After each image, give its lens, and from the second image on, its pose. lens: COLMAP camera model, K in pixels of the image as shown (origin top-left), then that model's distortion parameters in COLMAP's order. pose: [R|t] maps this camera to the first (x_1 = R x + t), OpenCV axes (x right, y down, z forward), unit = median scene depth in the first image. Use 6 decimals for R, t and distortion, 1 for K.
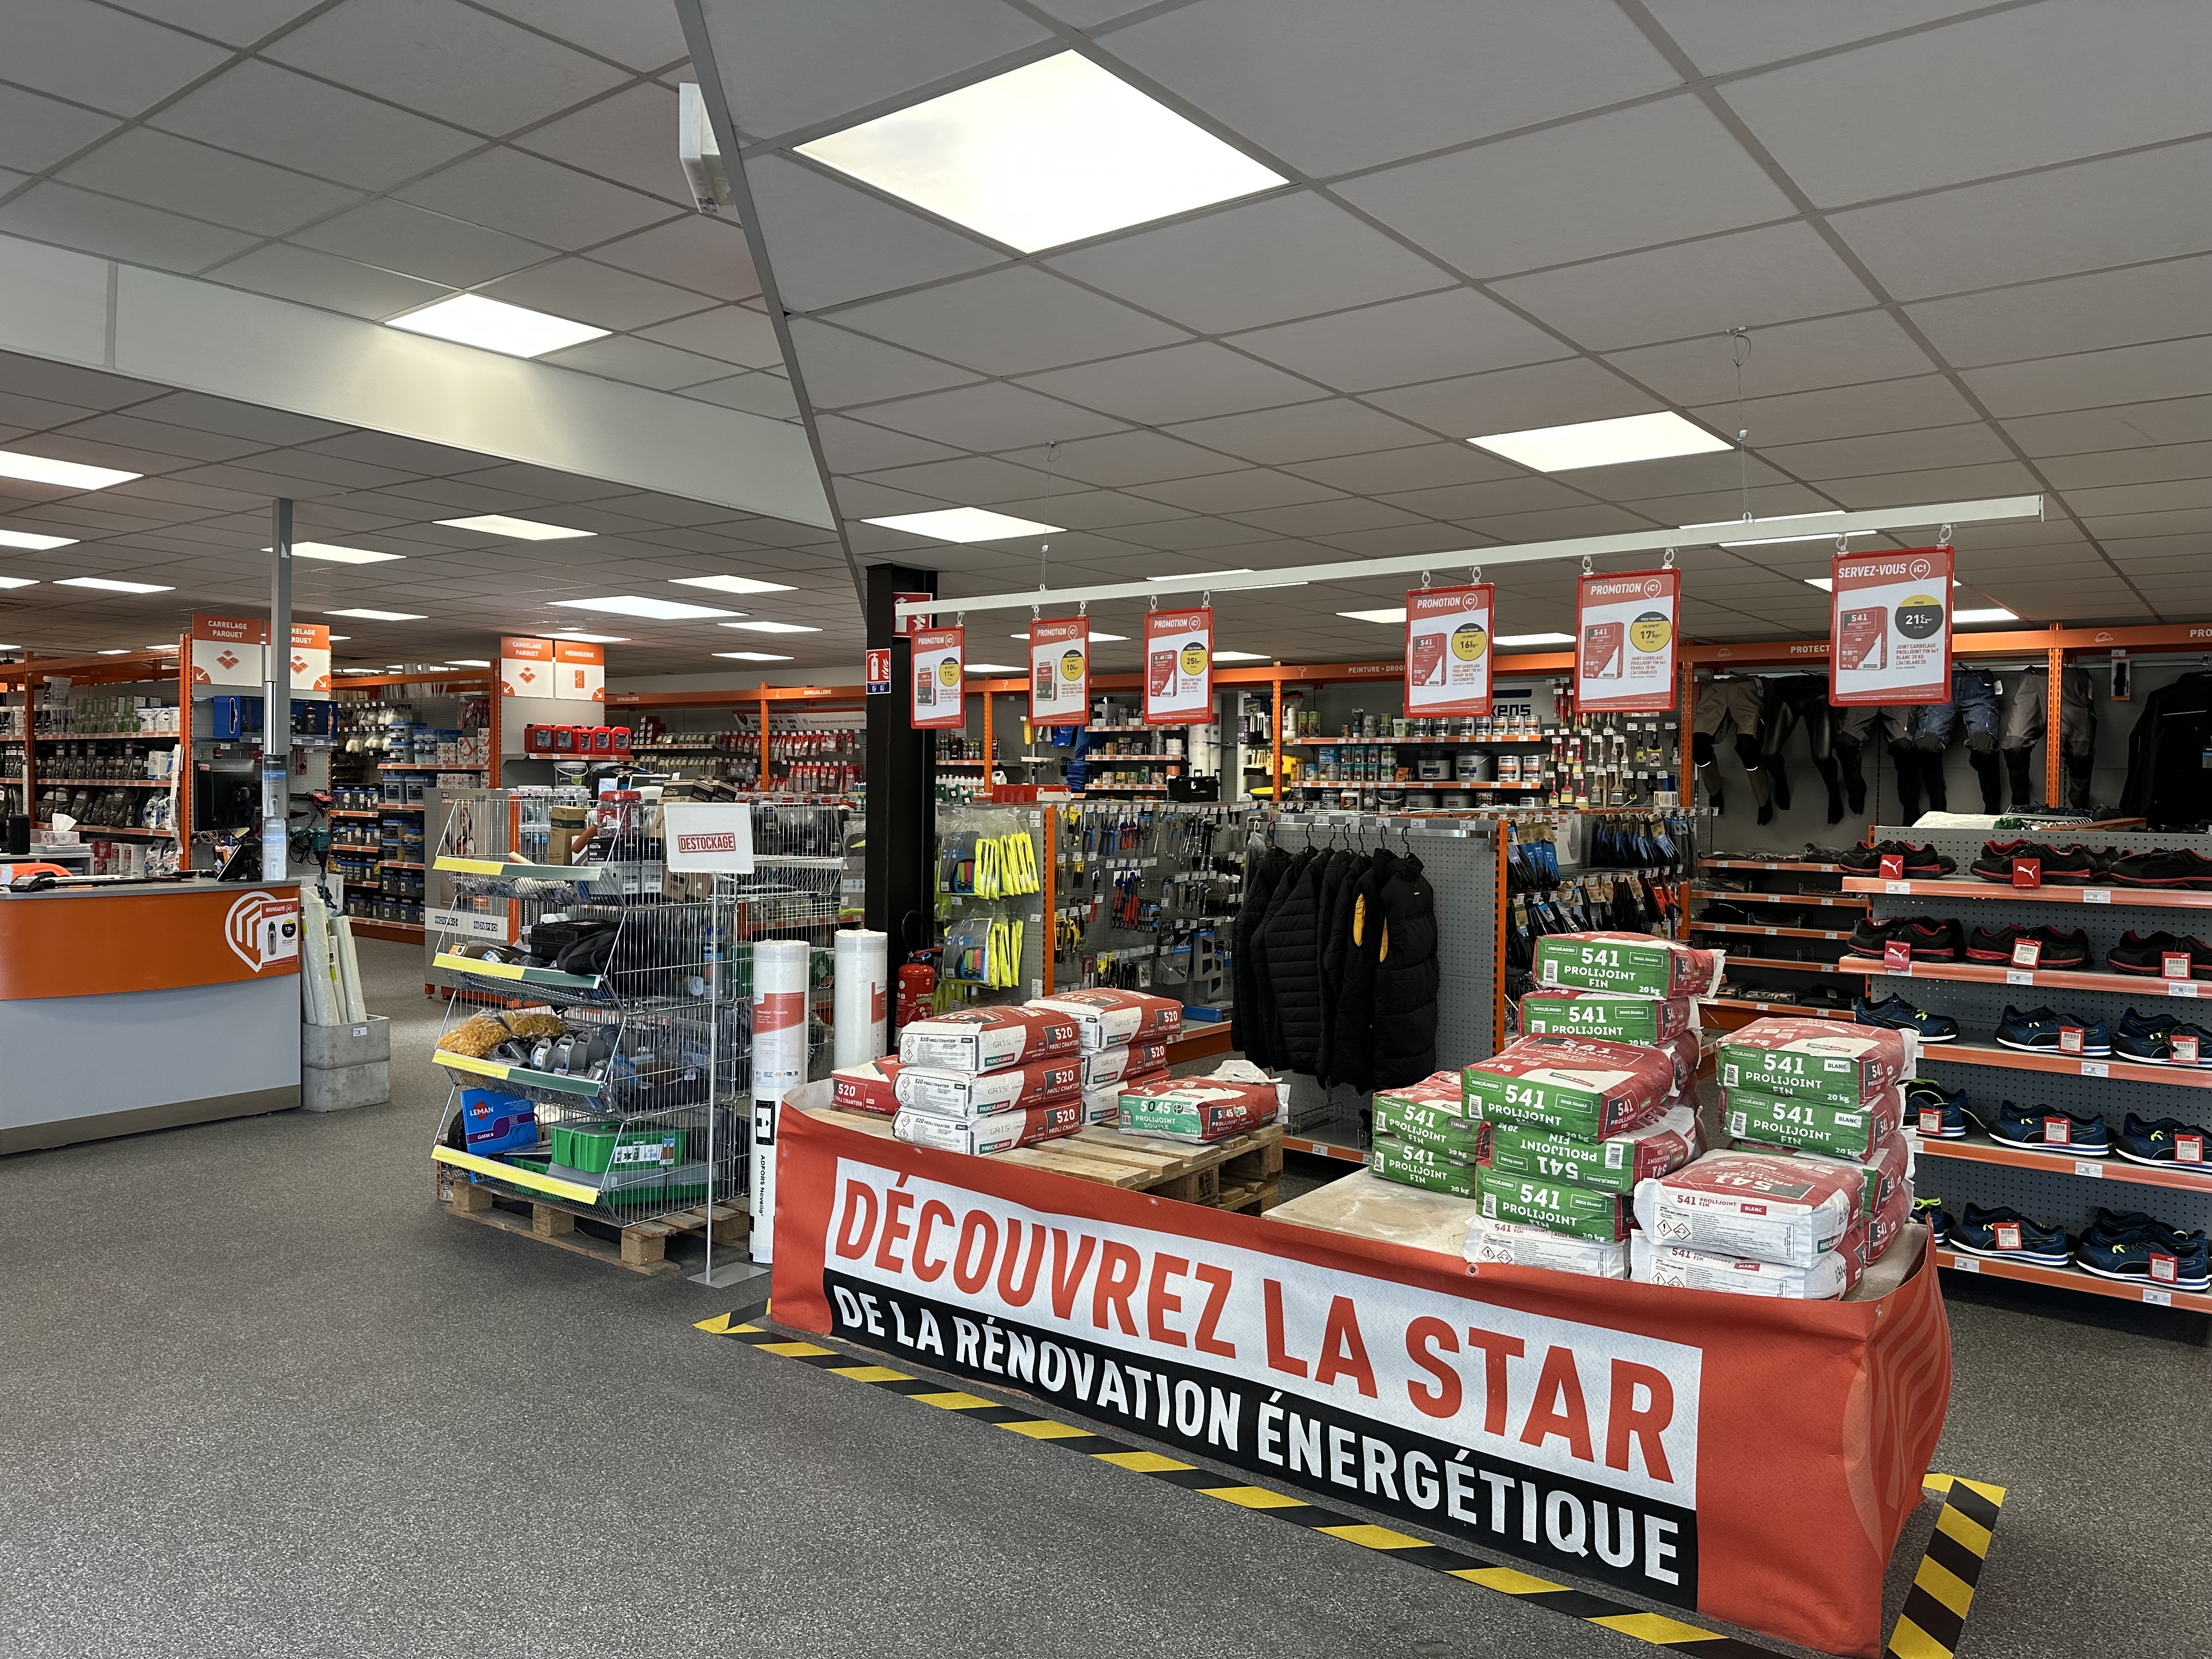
lens RADIAL K [[1561.1, 0, 1129.4], [0, 1561.1, 805.4], [0, 0, 1]] dist [0.062197, -0.071979]
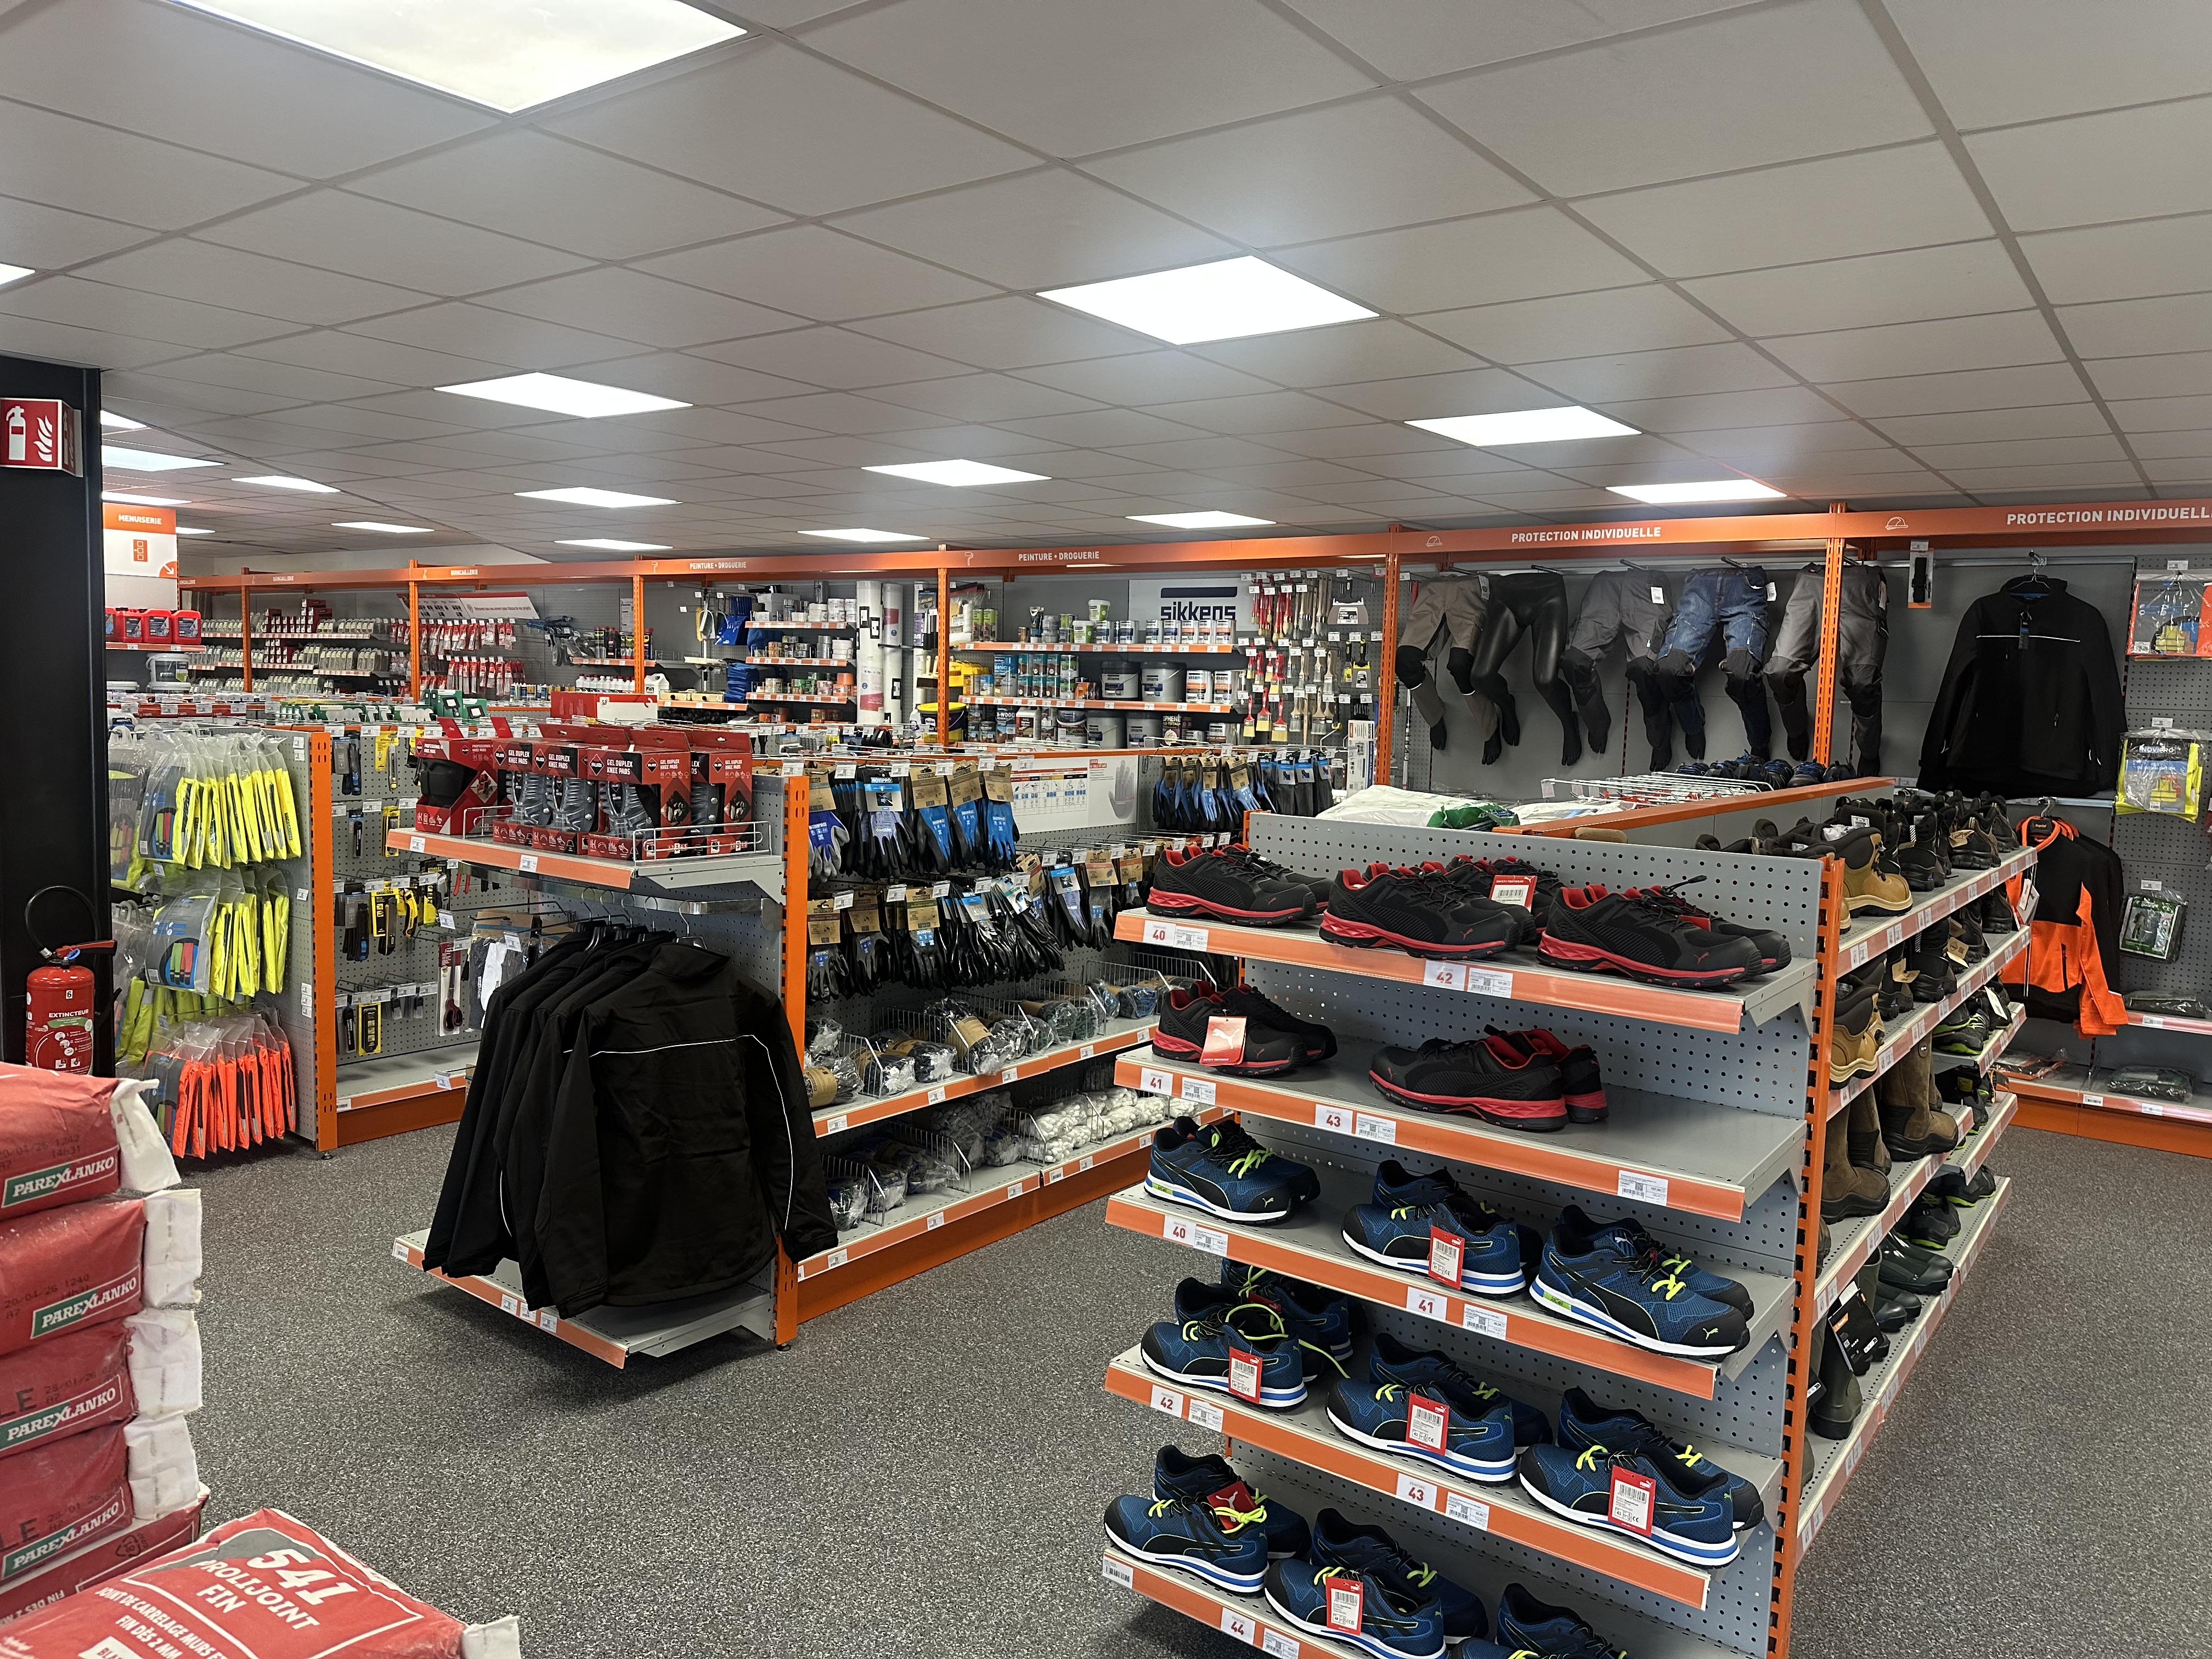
lens RADIAL K [[1547.8, 0, 1148.0], [0, 1547.8, 830.2], [0, 0, 1]] dist [0.142616, -0.240507]
pose [[0.999538, 0.017091, 0.025150, 0.200052], [-0.018999, 0.996797, 0.077687, -0.011527], [-0.023742, -0.078129, 0.996660, 0.209492]]
